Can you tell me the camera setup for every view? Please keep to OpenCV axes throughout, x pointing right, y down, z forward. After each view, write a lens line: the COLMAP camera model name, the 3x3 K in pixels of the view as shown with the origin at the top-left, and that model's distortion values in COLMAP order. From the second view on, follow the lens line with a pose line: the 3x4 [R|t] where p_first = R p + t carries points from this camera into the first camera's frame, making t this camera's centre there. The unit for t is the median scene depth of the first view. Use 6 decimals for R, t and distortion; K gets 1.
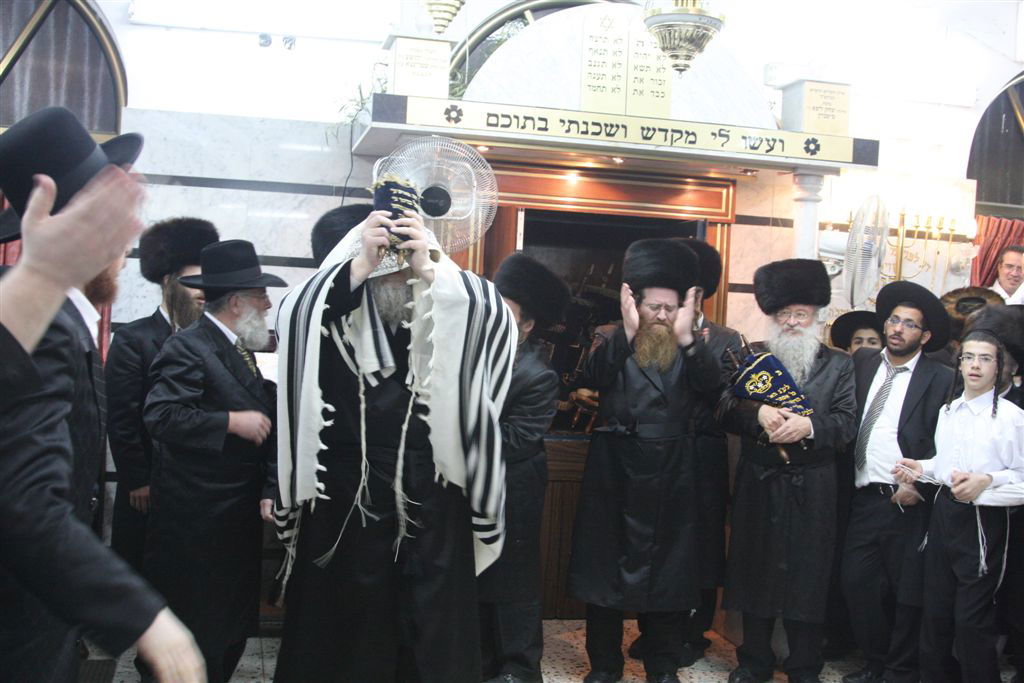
lens RADIAL K [[1283.4, 0, 515.0], [0, 1283.4, 338.1], [0, 0, 1]] dist [-0.036267, 0.000000]
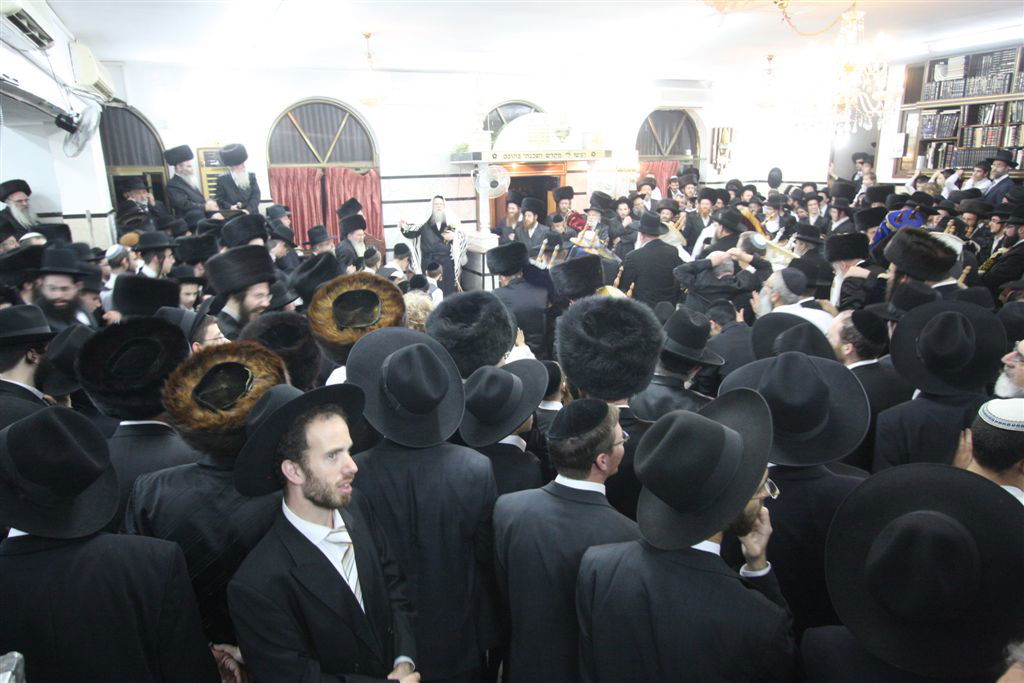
lens RADIAL K [[717.5, 0, 511.1], [0, 717.5, 339.3], [0, 0, 1]] dist [-0.001257, 0.001753]
pose [[0.977650, -0.114510, 0.176319, -0.318547], [0.069486, 0.967517, 0.243068, -0.133037], [-0.198425, -0.225383, 0.953850, -0.746720]]
